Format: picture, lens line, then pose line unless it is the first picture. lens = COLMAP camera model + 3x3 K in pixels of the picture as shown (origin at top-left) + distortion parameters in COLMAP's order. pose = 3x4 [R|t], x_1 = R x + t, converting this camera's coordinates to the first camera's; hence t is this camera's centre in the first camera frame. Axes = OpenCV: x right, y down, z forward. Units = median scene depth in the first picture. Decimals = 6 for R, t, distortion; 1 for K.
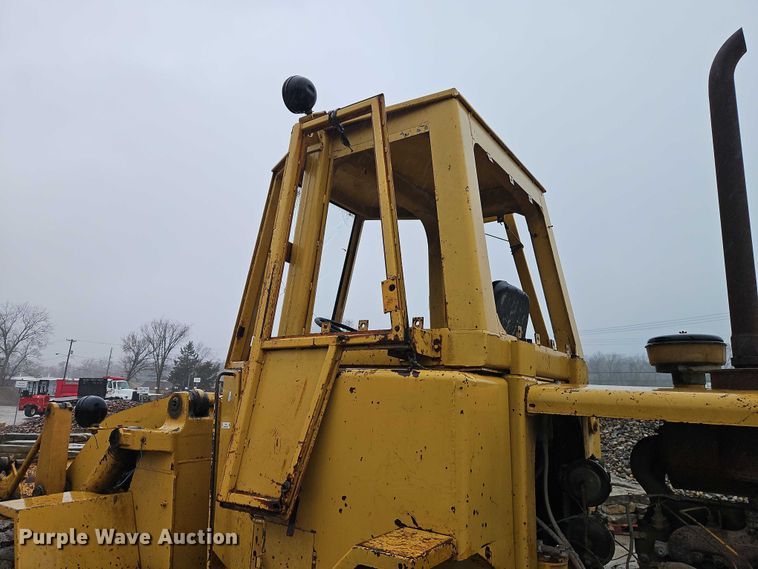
lens RADIAL K [[497.2, 0, 378.9], [0, 497.2, 273.9], [0, 0, 1]] dist [0.071331, -0.049625]
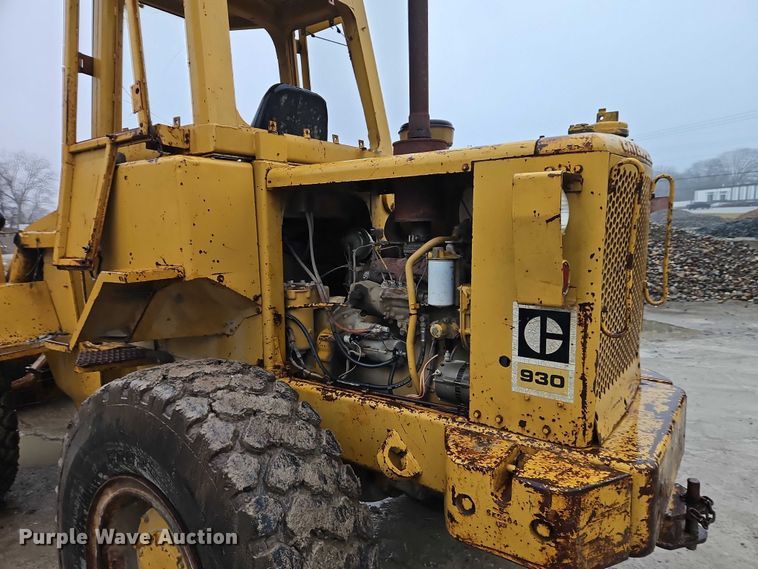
lens RADIAL K [[497.2, 0, 378.9], [0, 497.2, 273.9], [0, 0, 1]] dist [0.071331, -0.049625]
pose [[0.998179, -0.058702, -0.013901, 0.588334], [0.059979, 0.941083, 0.332814, 0.069474], [-0.006455, -0.333041, 0.942890, -0.311850]]
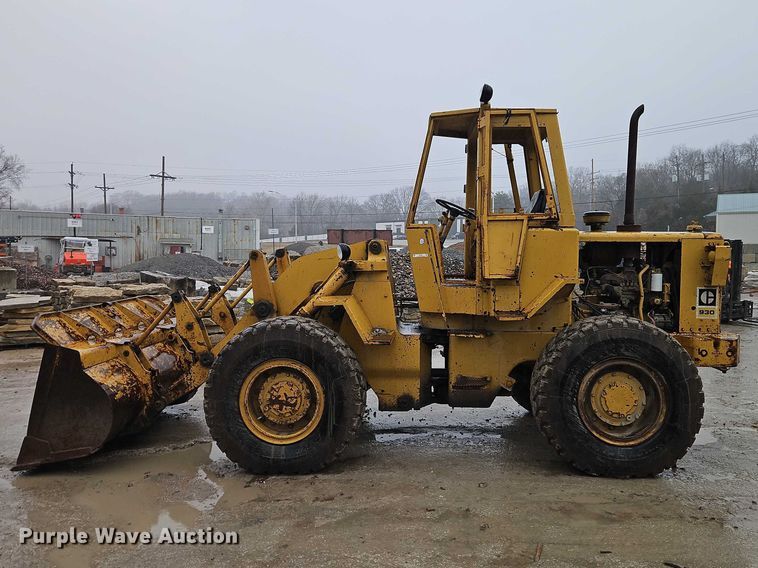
lens RADIAL K [[572.7, 0, 396.0], [0, 572.7, 265.7], [0, 0, 1]] dist [0.061085, -0.002383]
pose [[0.837337, -0.057876, 0.543614, -2.271963], [-0.095061, 0.963818, 0.249037, -0.301906], [-0.538358, -0.260204, 0.801539, -1.080429]]
